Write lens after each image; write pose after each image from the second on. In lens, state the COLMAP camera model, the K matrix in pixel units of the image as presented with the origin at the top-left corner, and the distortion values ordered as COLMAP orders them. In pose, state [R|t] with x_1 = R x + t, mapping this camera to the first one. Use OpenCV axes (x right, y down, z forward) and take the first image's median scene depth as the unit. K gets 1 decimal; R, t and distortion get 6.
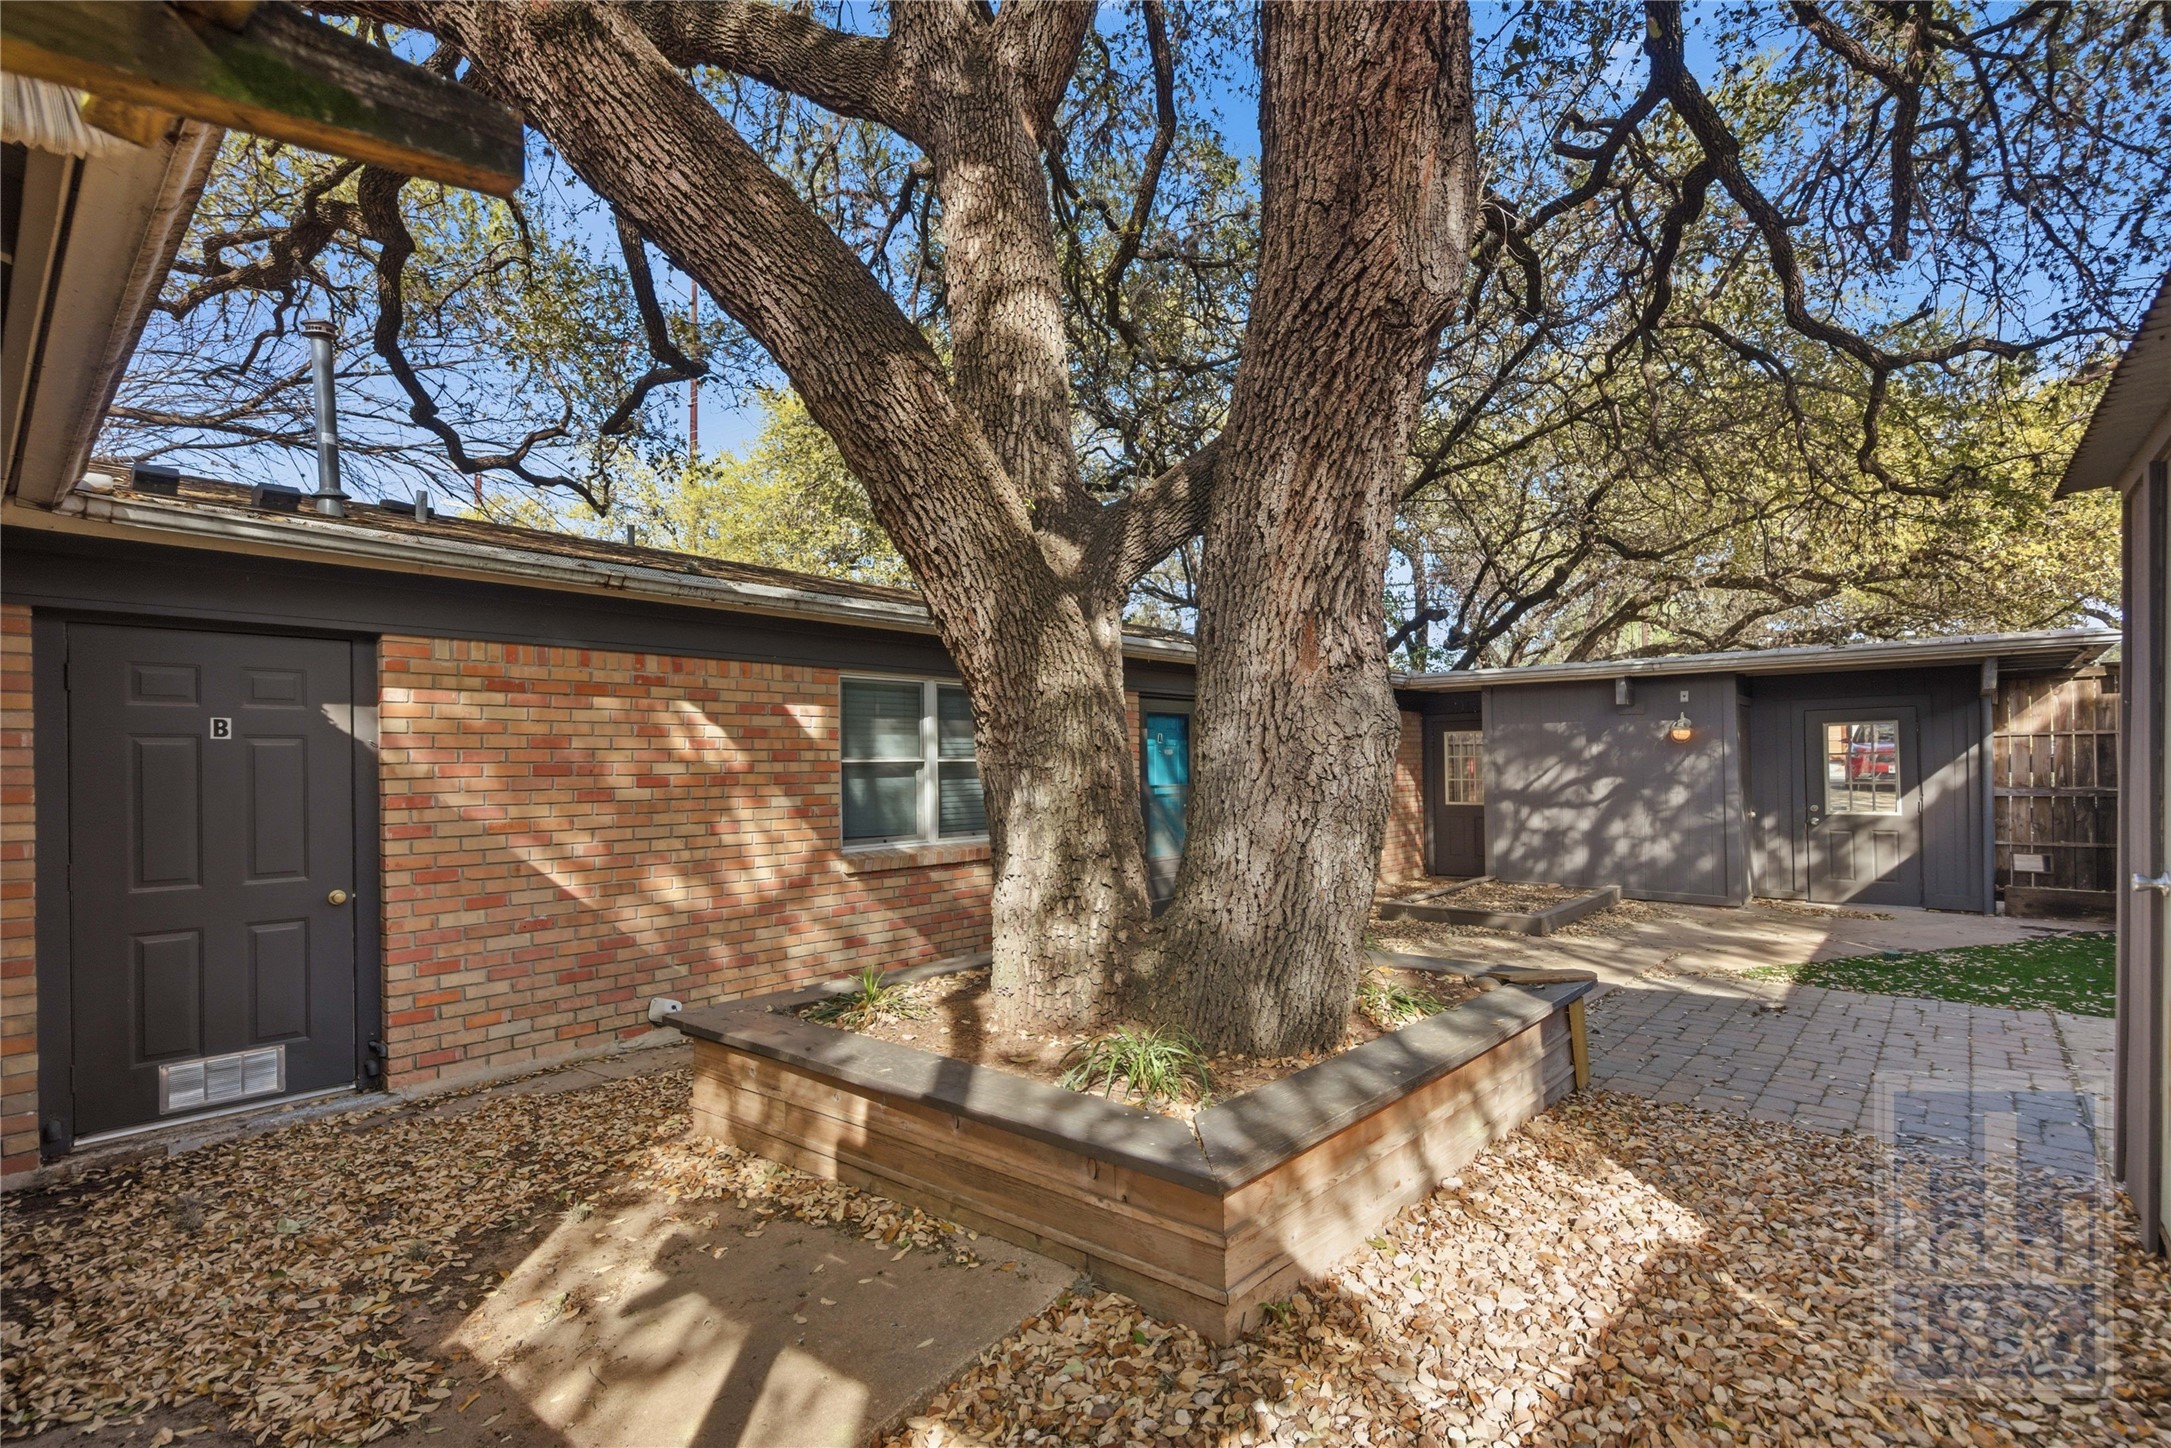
lens RADIAL K [[982.1, 0, 1073.4], [0, 982.1, 766.5], [0, 0, 1]] dist [0.011016, 0.000041]
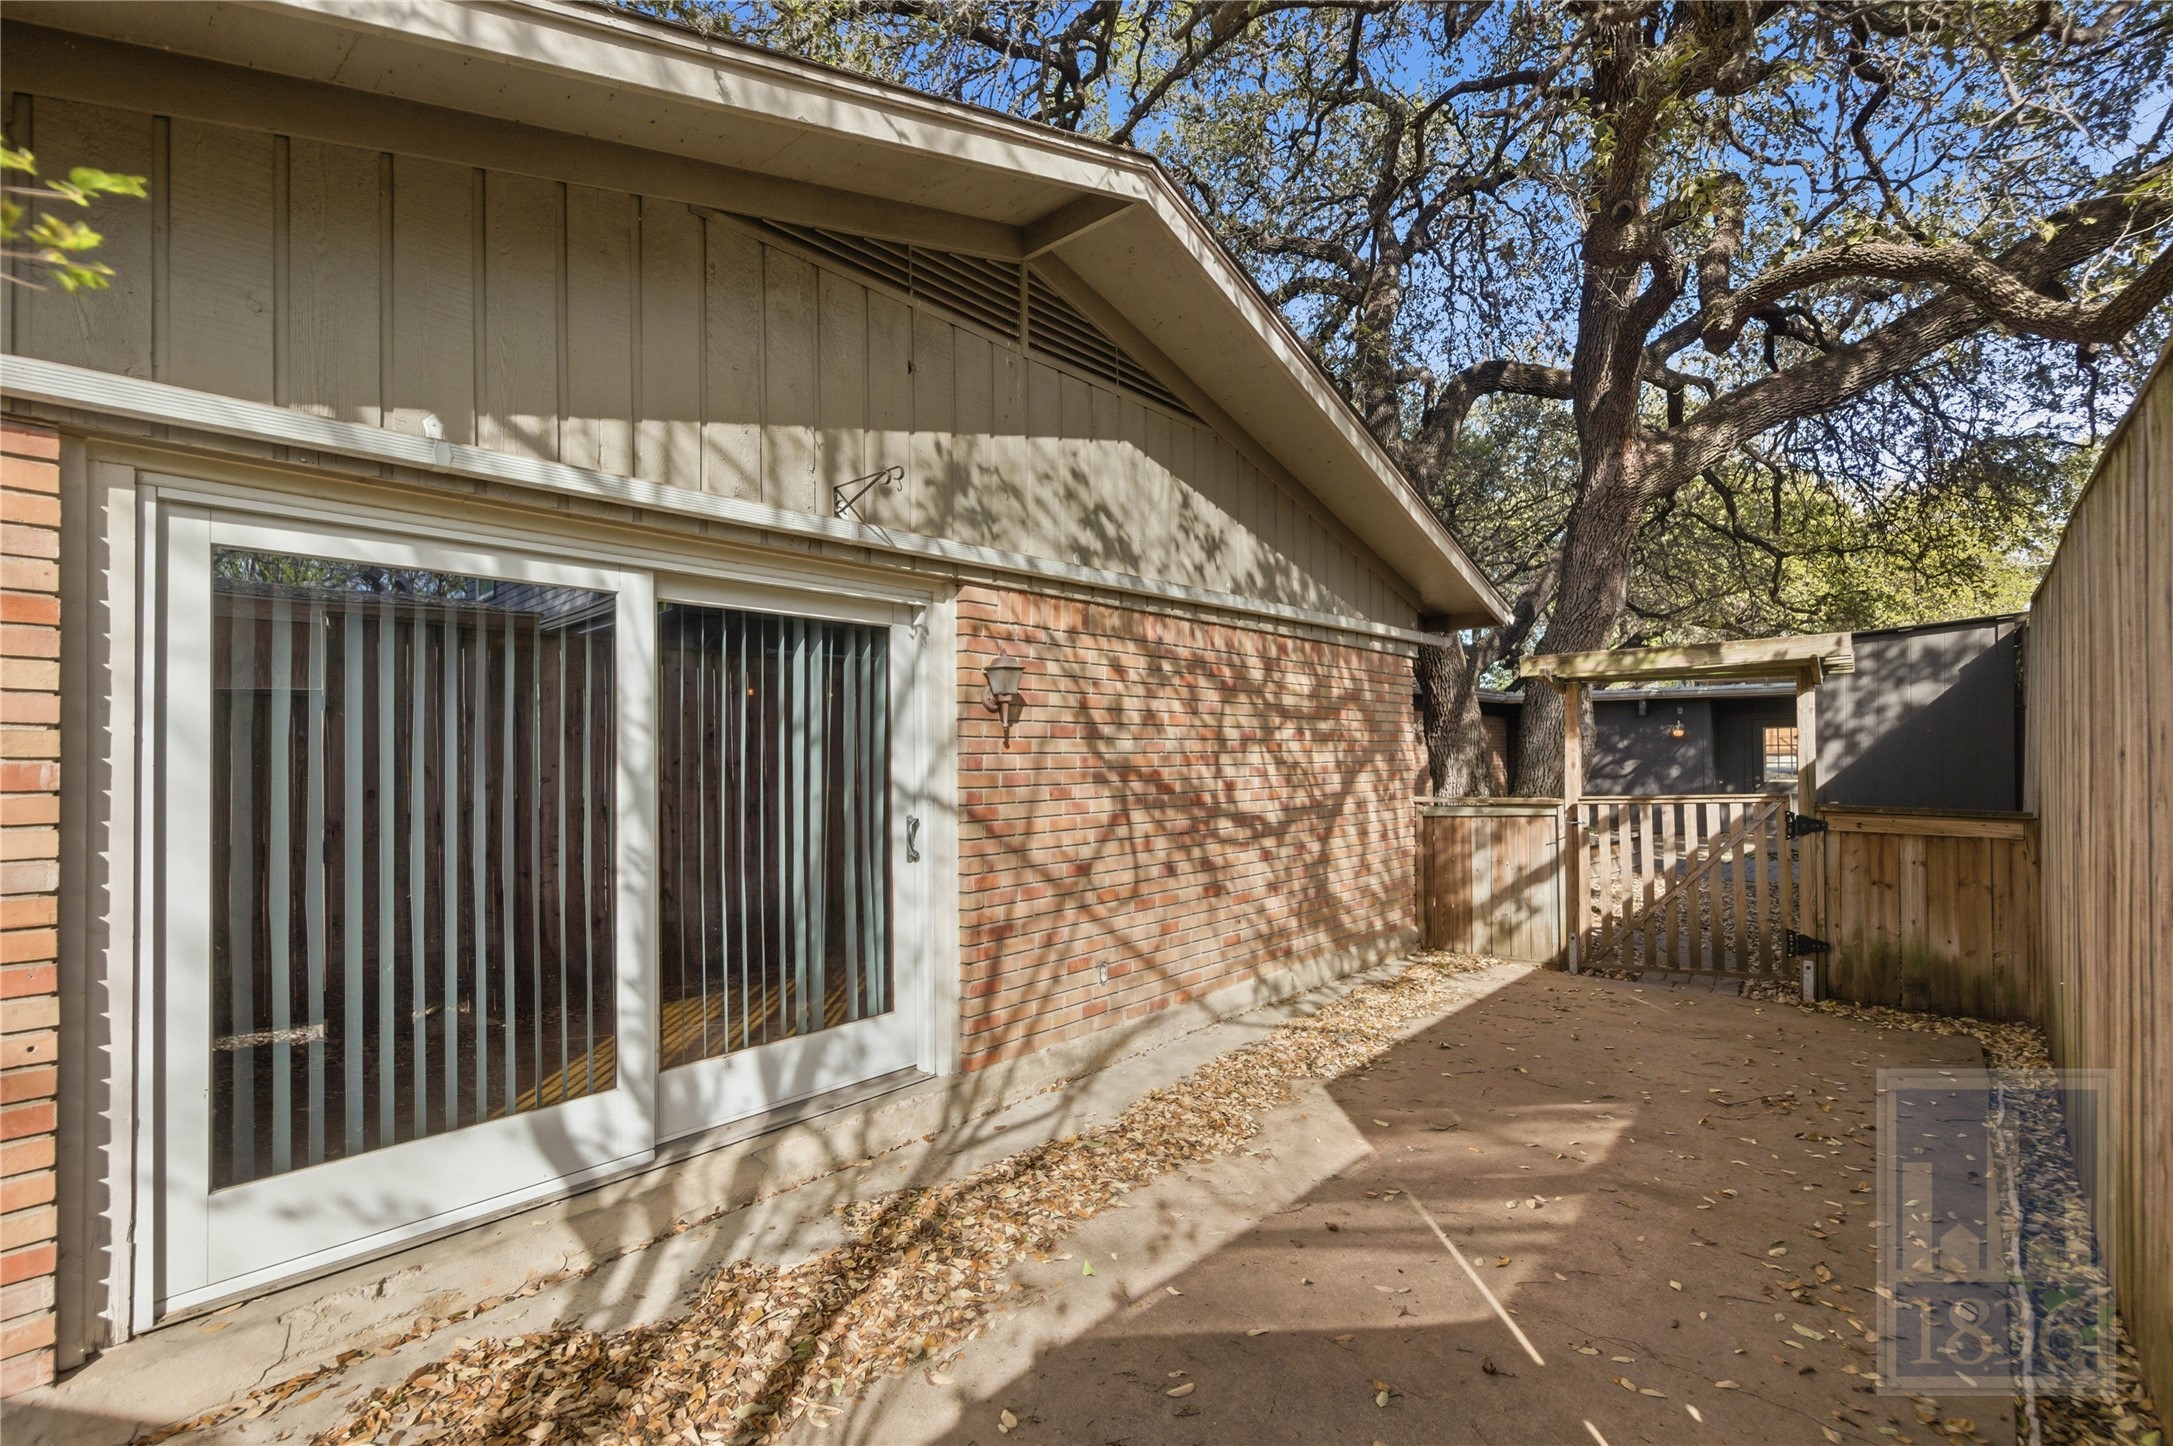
lens RADIAL K [[983.0, 0, 1063.5], [0, 983.0, 753.4], [0, 0, 1]] dist [0.011016, 0.000041]
pose [[0.999968, 0.007086, 0.003814, -0.996963], [-0.007070, 0.999966, -0.004239, 0.033484], [-0.003844, 0.004212, 0.999984, -1.547432]]
